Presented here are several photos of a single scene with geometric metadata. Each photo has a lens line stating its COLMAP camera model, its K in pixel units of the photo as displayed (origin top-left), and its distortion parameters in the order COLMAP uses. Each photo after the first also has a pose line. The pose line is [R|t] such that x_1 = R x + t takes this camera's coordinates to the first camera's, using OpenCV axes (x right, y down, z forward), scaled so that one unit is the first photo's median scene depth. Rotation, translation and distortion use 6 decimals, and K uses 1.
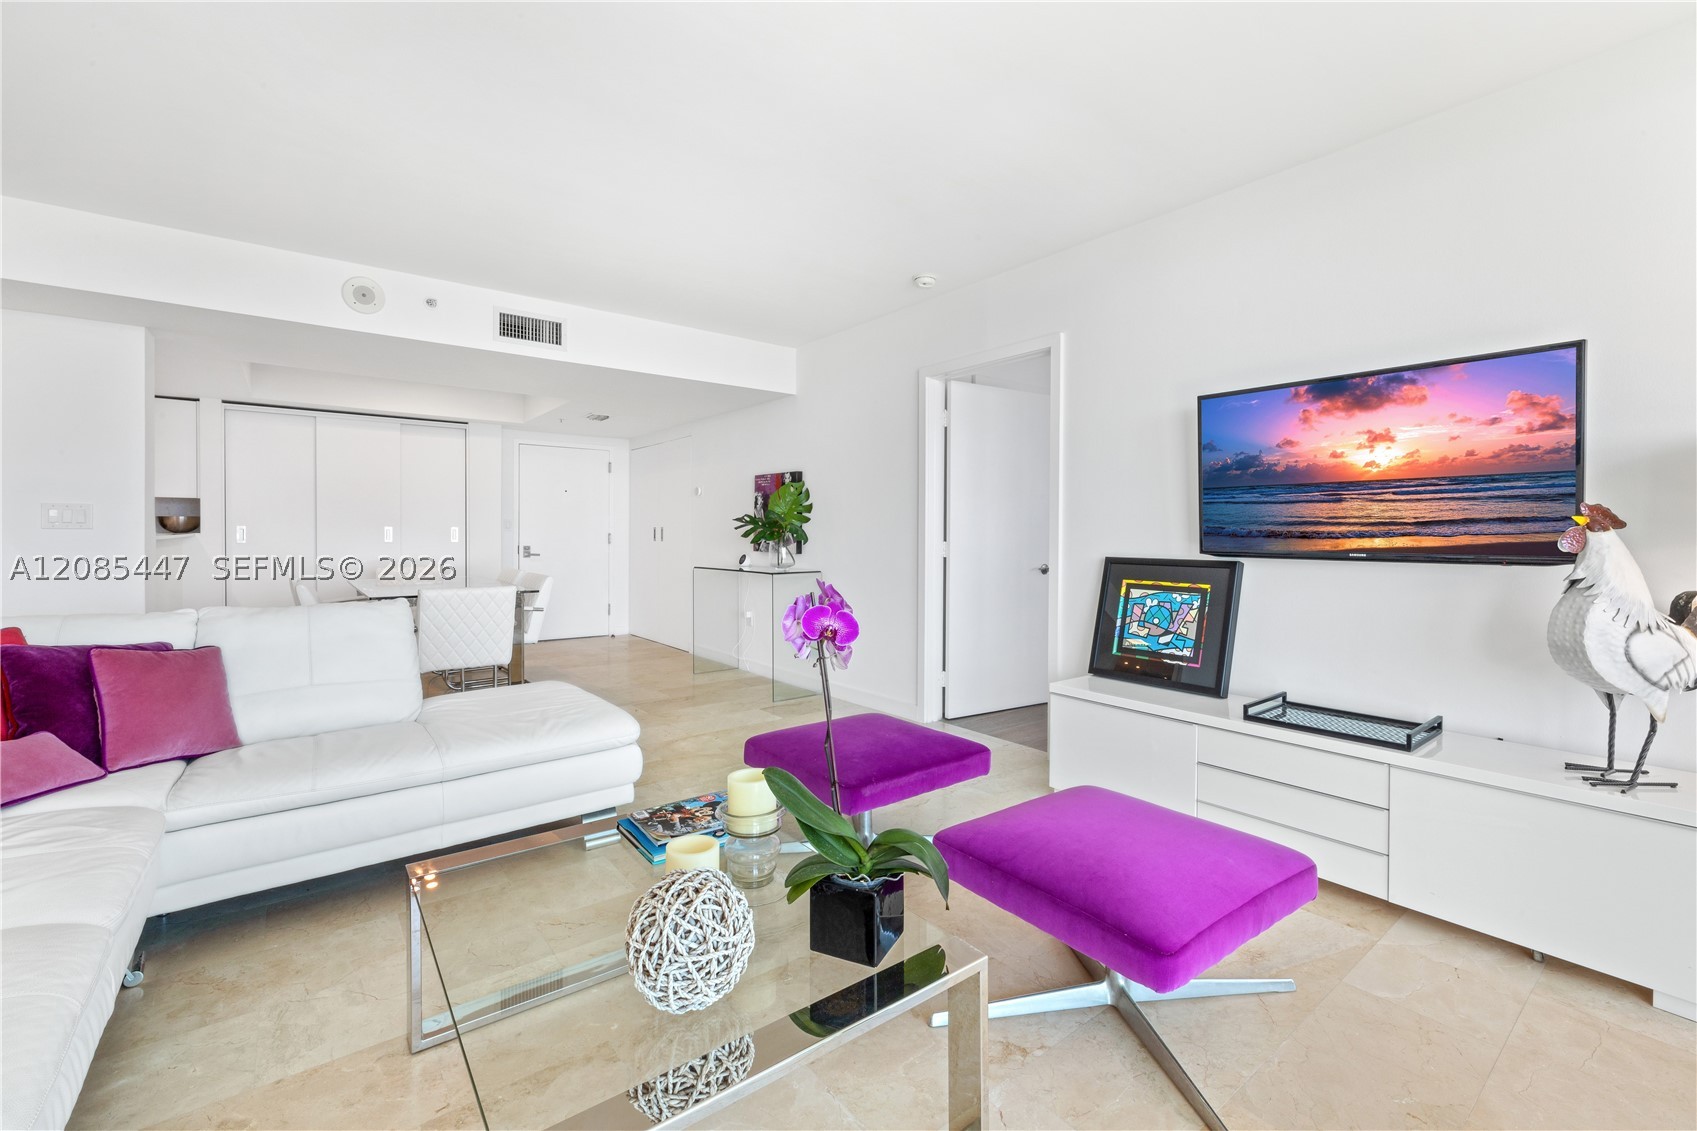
lens RADIAL K [[734.4, 0, 850.8], [0, 734.4, 550.6], [0, 0, 1]] dist [0.002226, -0.000054]
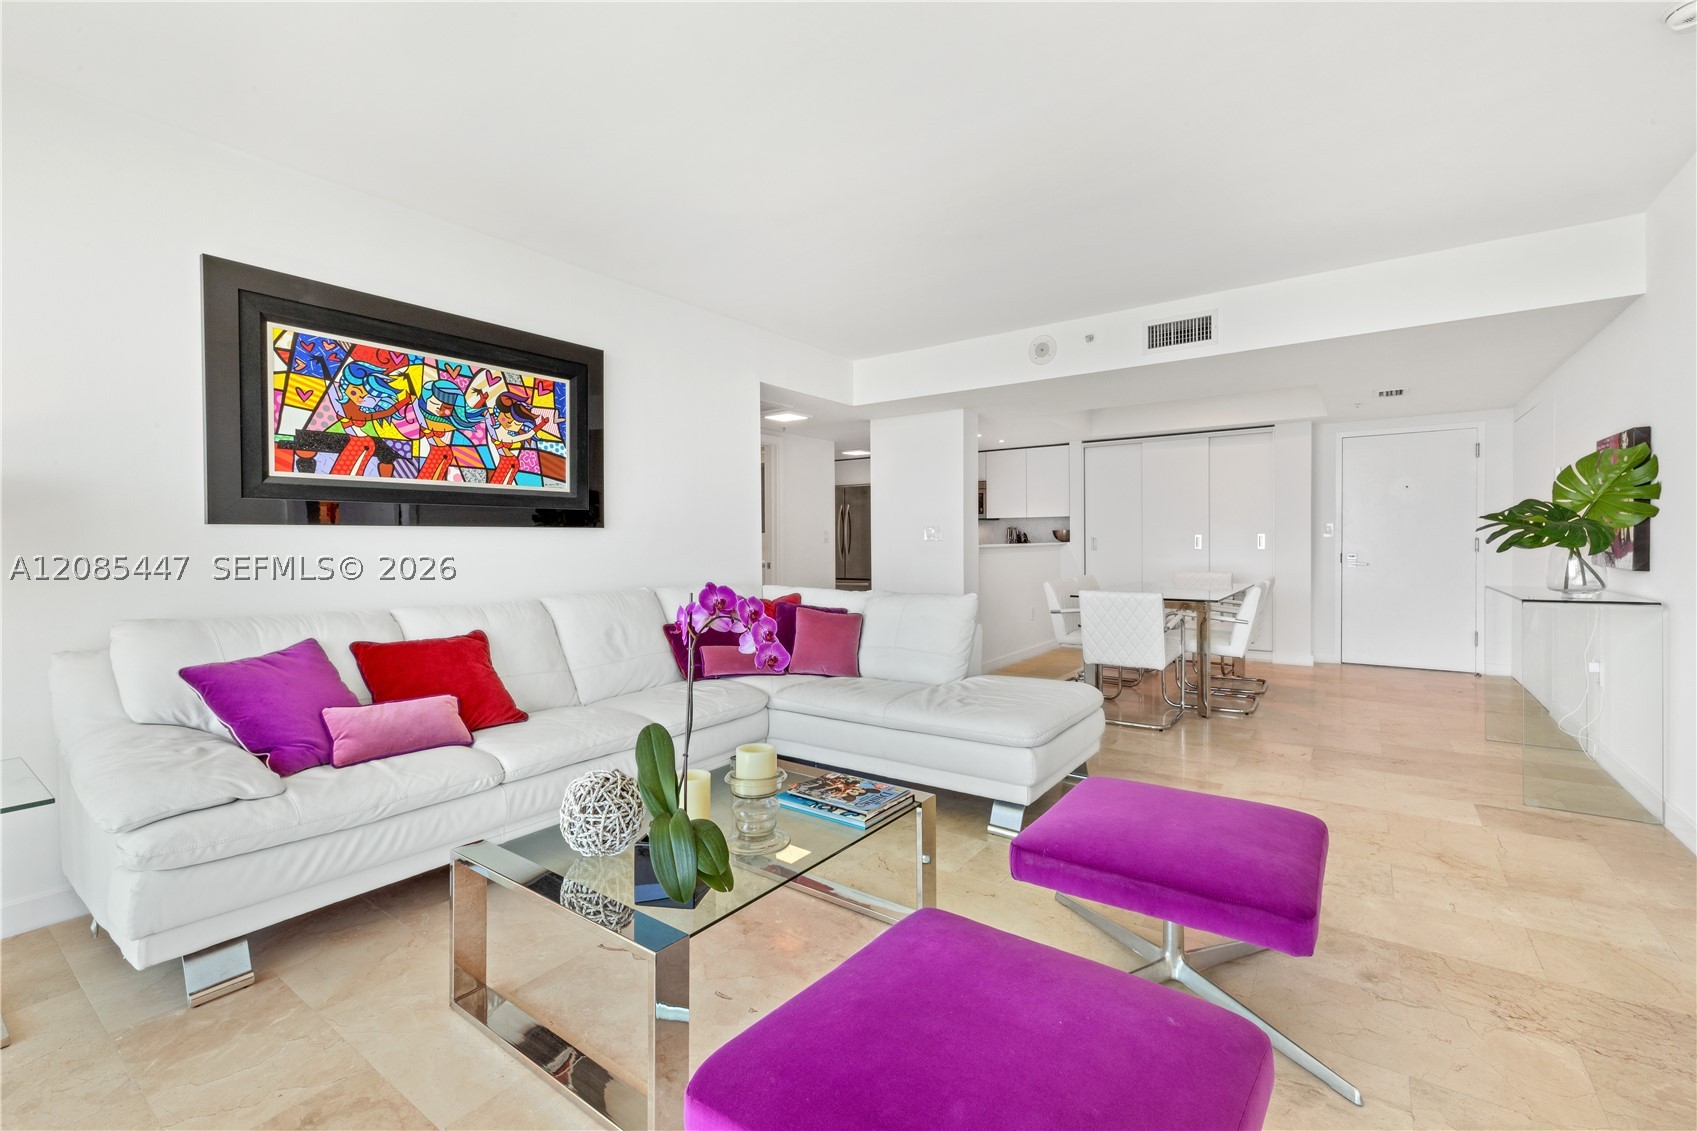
lens RADIAL K [[734.4, 0, 850.8], [0, 734.4, 550.6], [0, 0, 1]] dist [0.002226, -0.000054]
pose [[0.275156, 0.005913, -0.961381, 0.329596], [-0.013517, 0.999906, 0.002282, -0.004599], [0.961305, 0.012367, 0.275210, 0.259935]]
